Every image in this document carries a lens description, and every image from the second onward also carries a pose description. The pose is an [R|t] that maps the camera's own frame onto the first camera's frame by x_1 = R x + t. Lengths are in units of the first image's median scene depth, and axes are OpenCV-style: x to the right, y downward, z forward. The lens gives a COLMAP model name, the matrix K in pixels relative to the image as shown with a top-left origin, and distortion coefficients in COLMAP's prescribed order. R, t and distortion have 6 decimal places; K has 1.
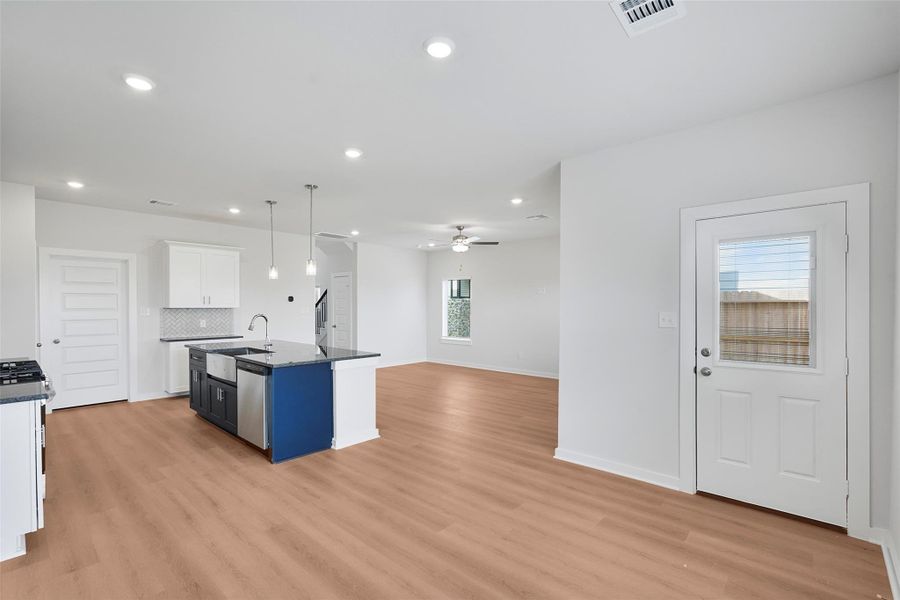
lens RADIAL K [[392.2, 0, 443.2], [0, 392.2, 305.4], [0, 0, 1]] dist [-0.005412, -0.000150]
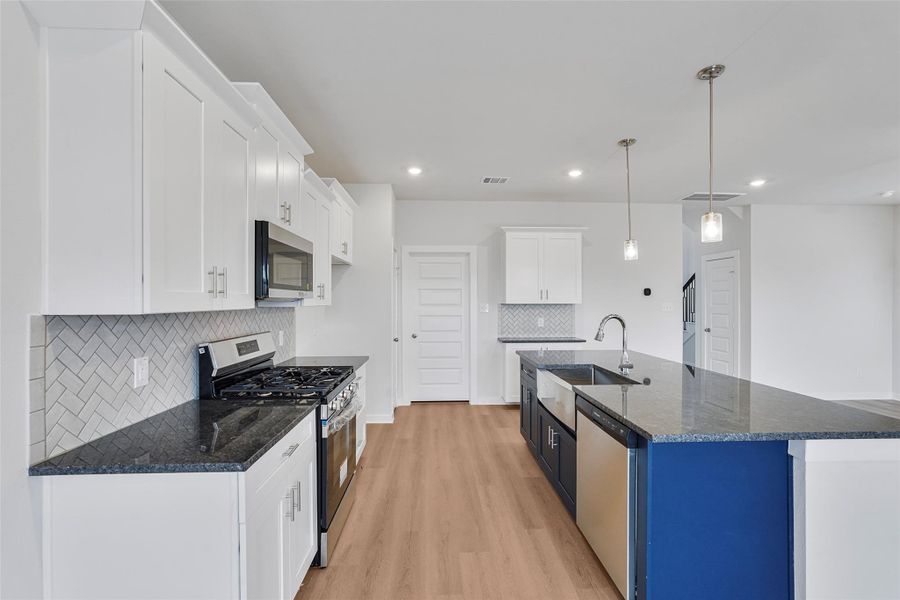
lens RADIAL K [[392.2, 0, 443.2], [0, 392.2, 305.4], [0, 0, 1]] dist [-0.005412, -0.000150]
pose [[0.682190, 0.006870, -0.731143, -0.159620], [0.001461, 0.999941, 0.010759, 0.000424], [0.731174, -0.008408, 0.682139, 0.309505]]
